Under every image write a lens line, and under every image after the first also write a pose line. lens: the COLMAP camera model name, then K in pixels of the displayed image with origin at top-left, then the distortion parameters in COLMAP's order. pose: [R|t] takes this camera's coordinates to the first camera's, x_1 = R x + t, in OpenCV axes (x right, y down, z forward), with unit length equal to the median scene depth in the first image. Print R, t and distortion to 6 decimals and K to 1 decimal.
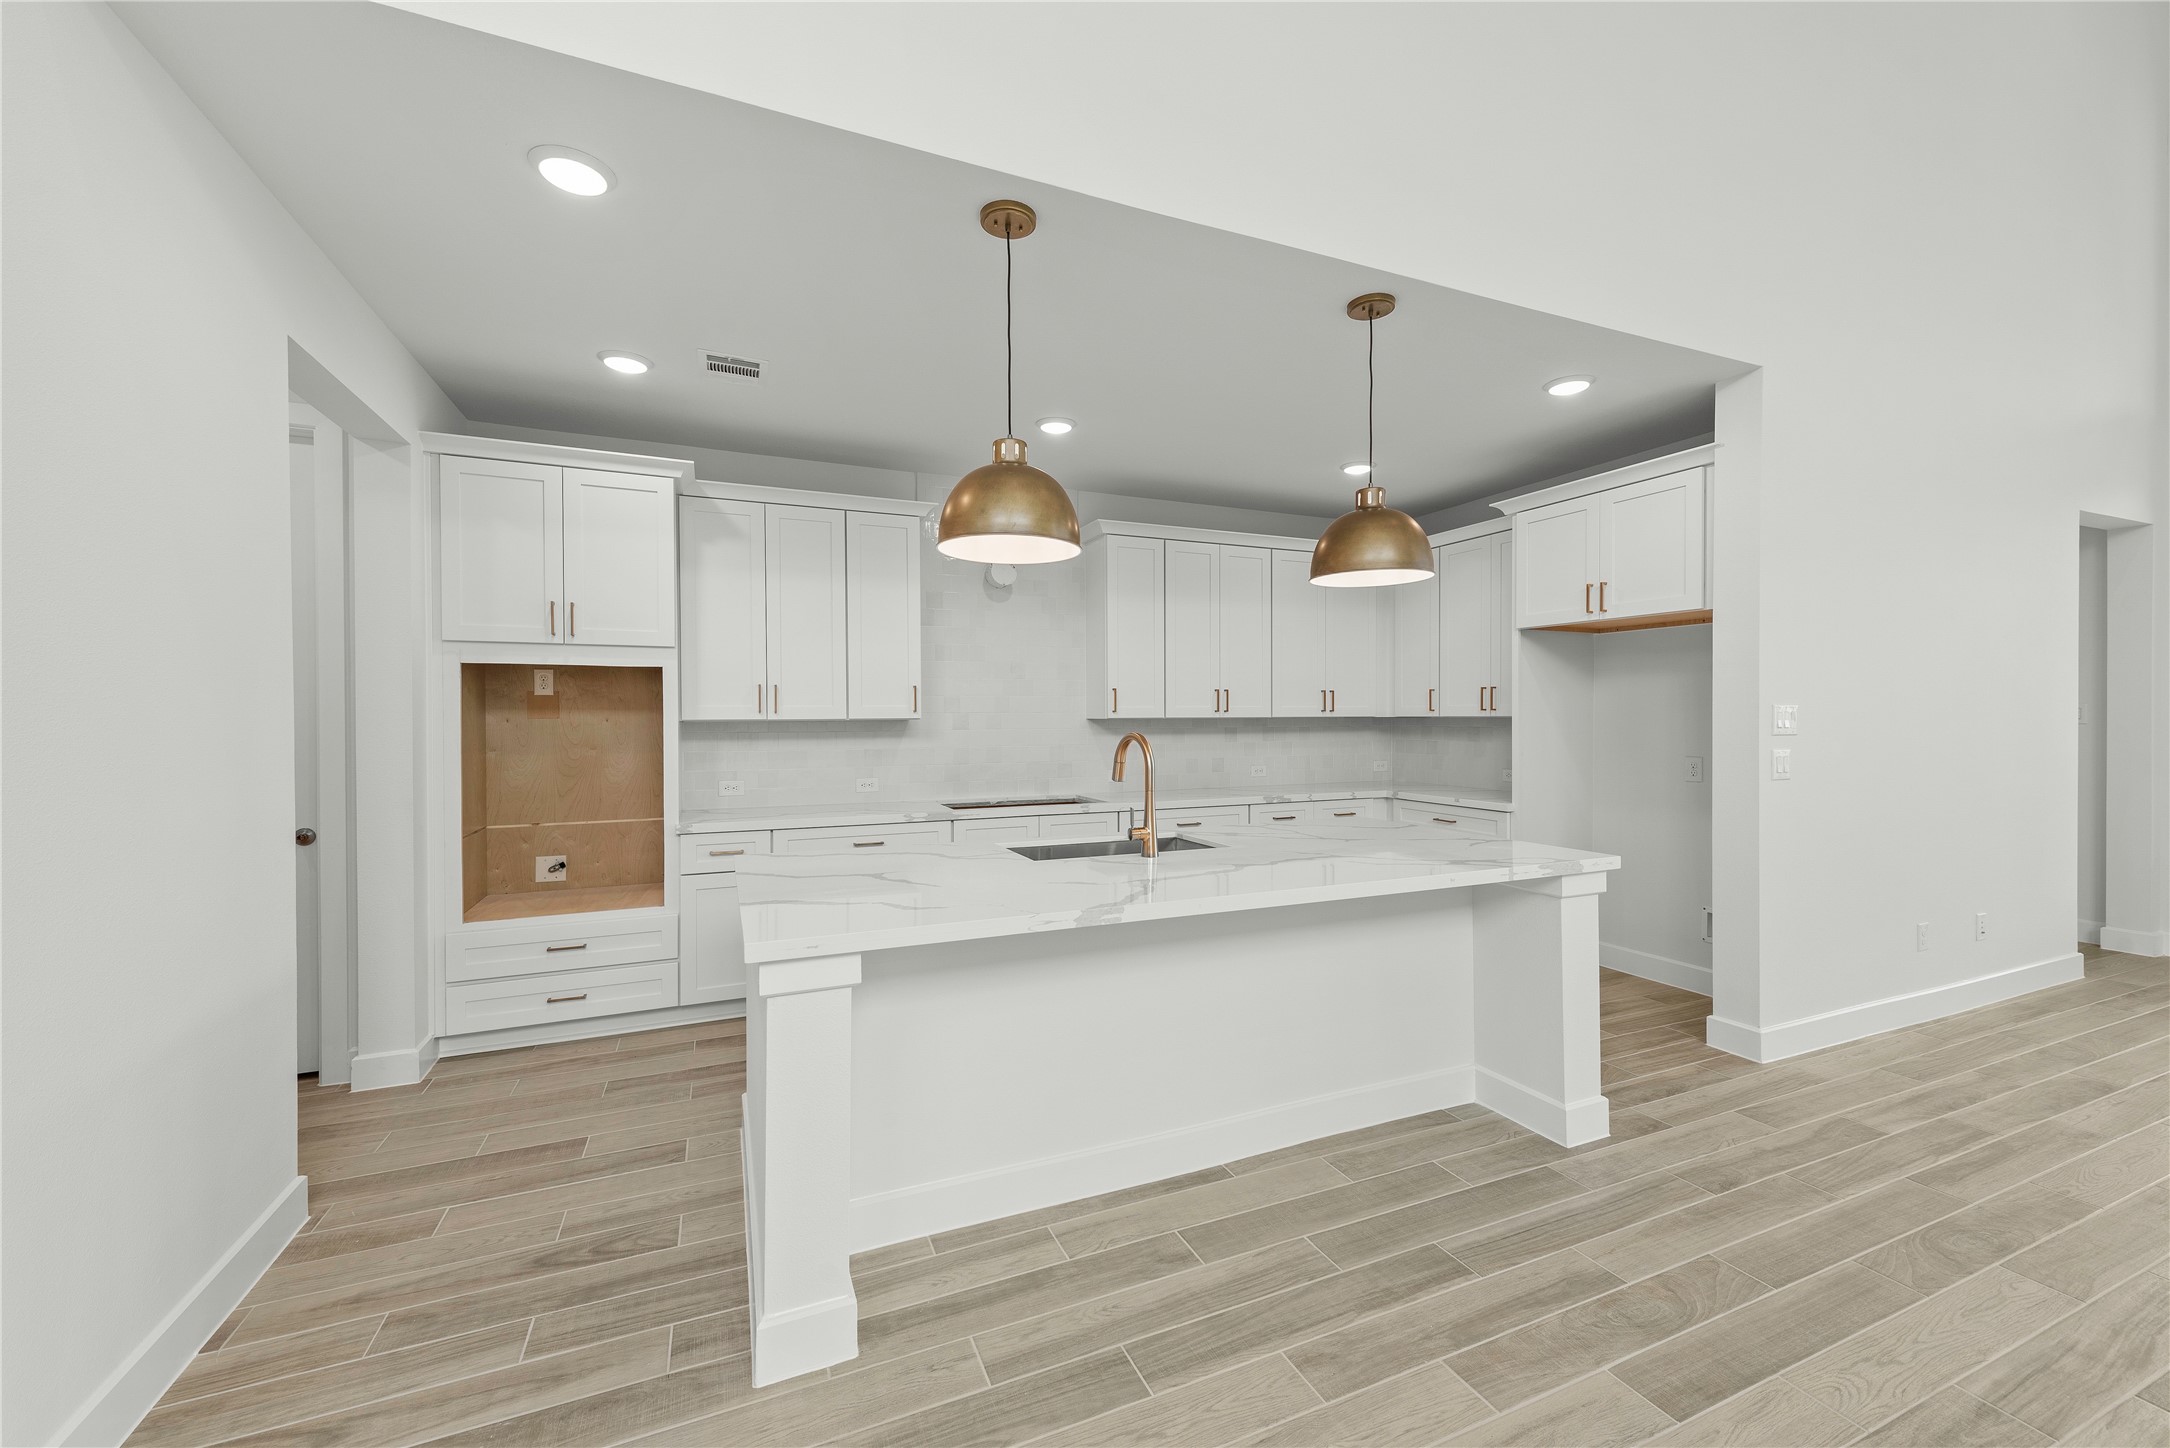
lens RADIAL K [[848.9, 0, 1085.0], [0, 848.9, 724.0], [0, 0, 1]] dist [0.004059, -0.000261]
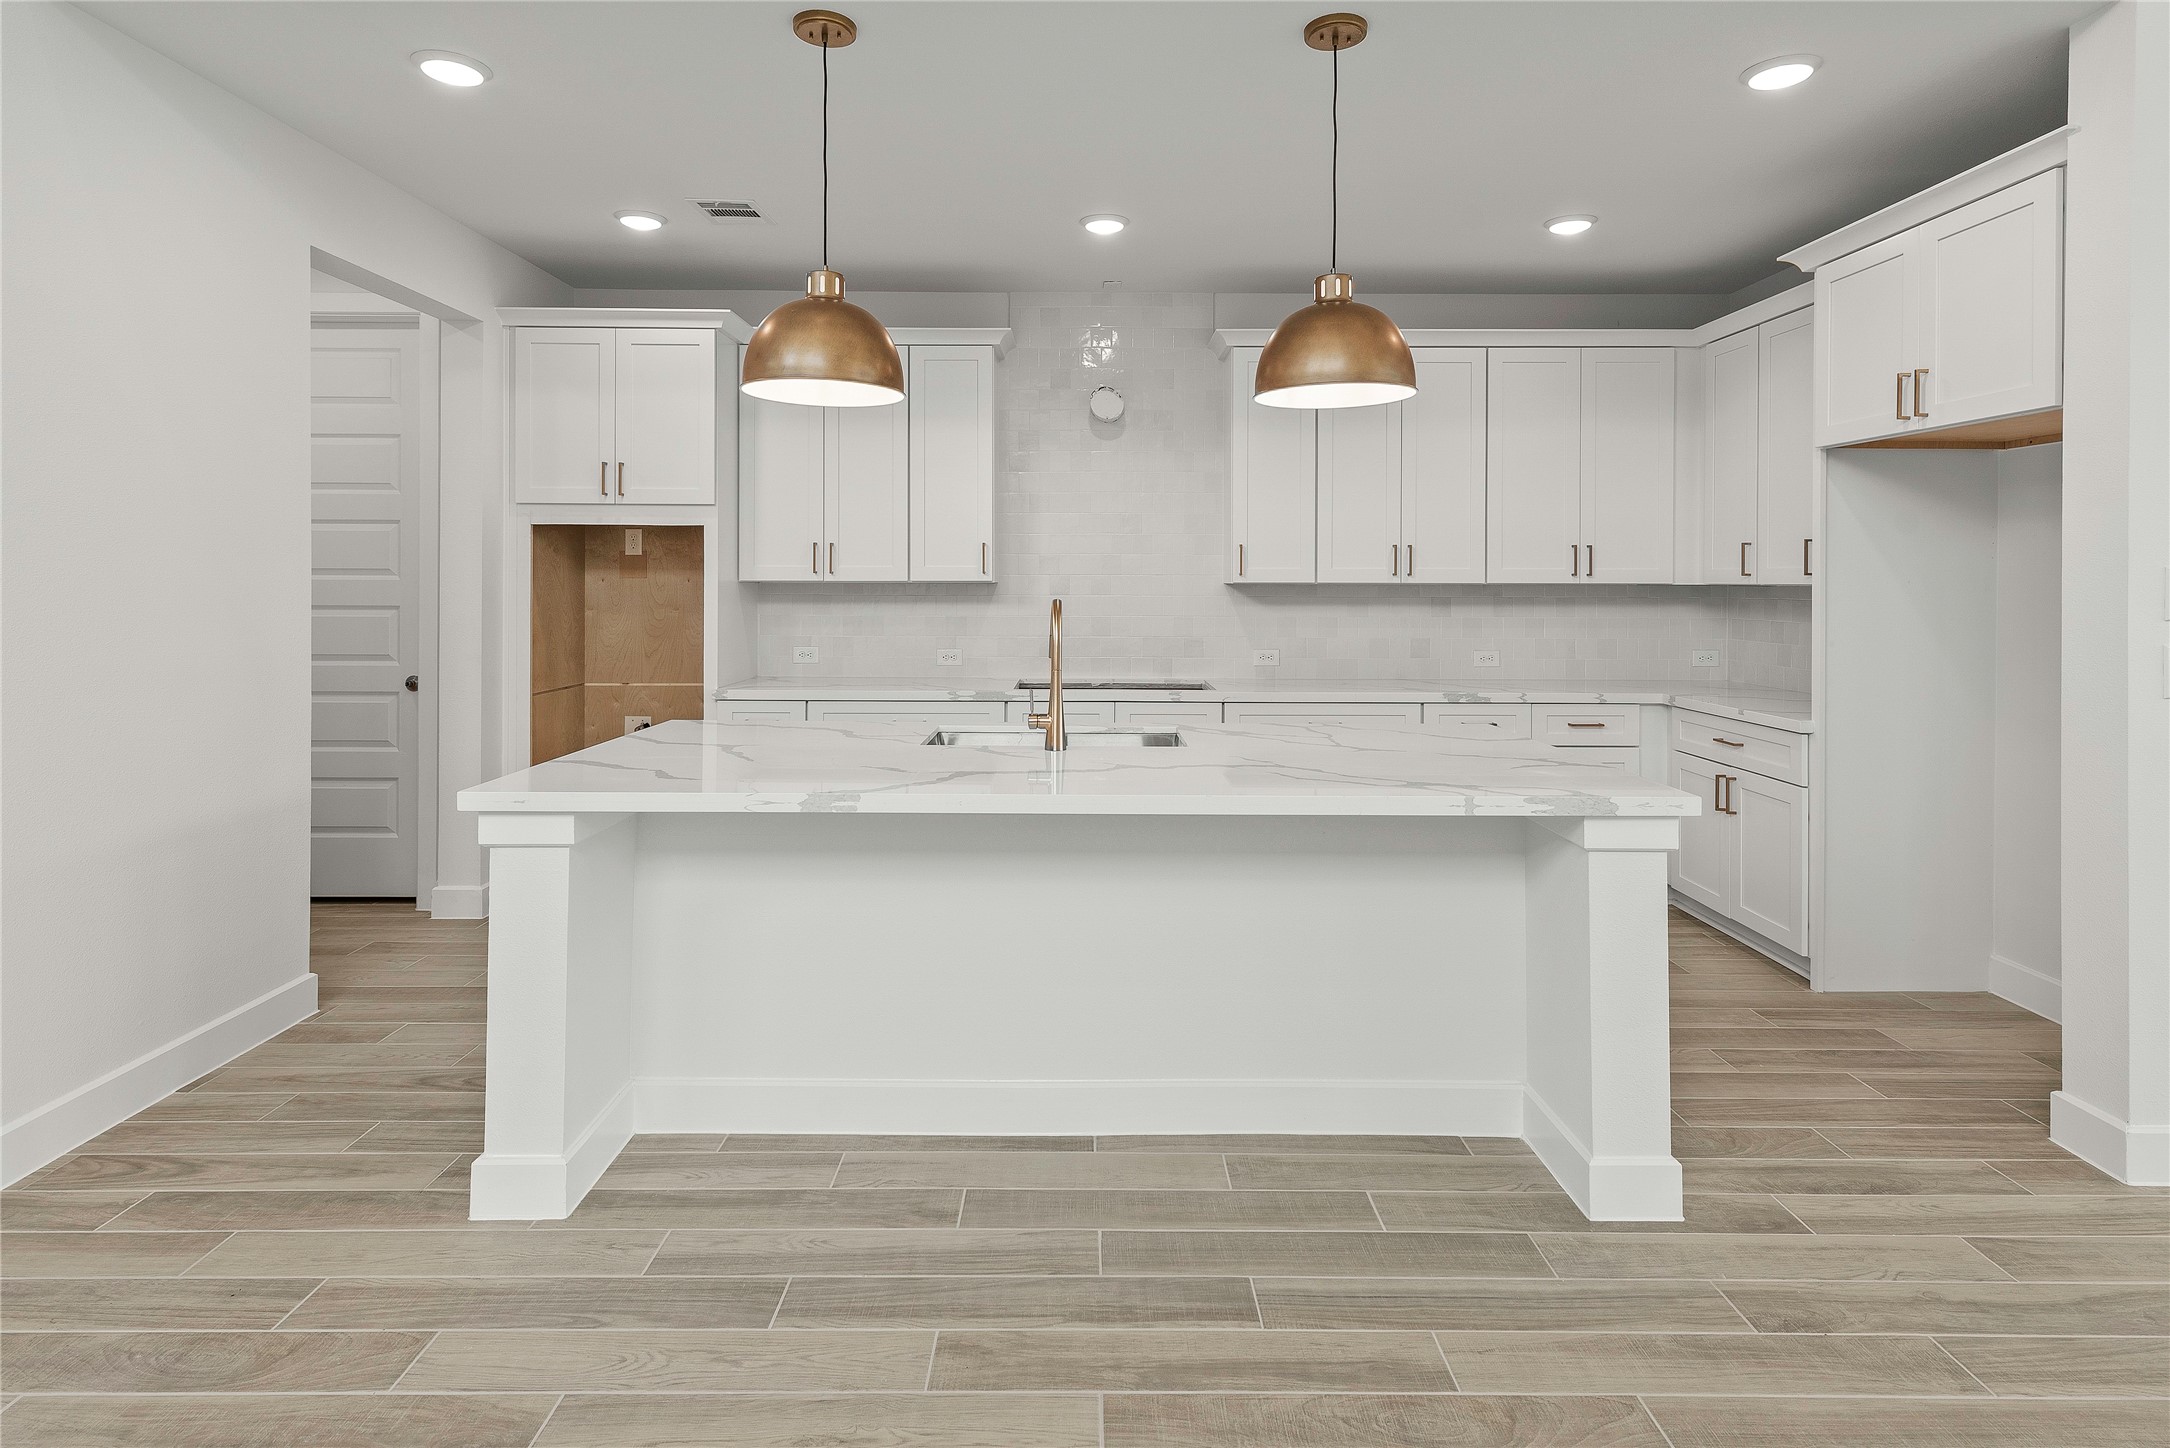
lens RADIAL K [[1099.6, 0, 1083.7], [0, 1099.6, 585.4], [0, 0, 1]] dist [0.005220, 0.000064]
pose [[0.919923, 0.008567, -0.392004, 0.502619], [-0.010522, 0.999941, -0.002841, -0.000354], [0.391957, 0.006738, 0.919959, 0.028773]]
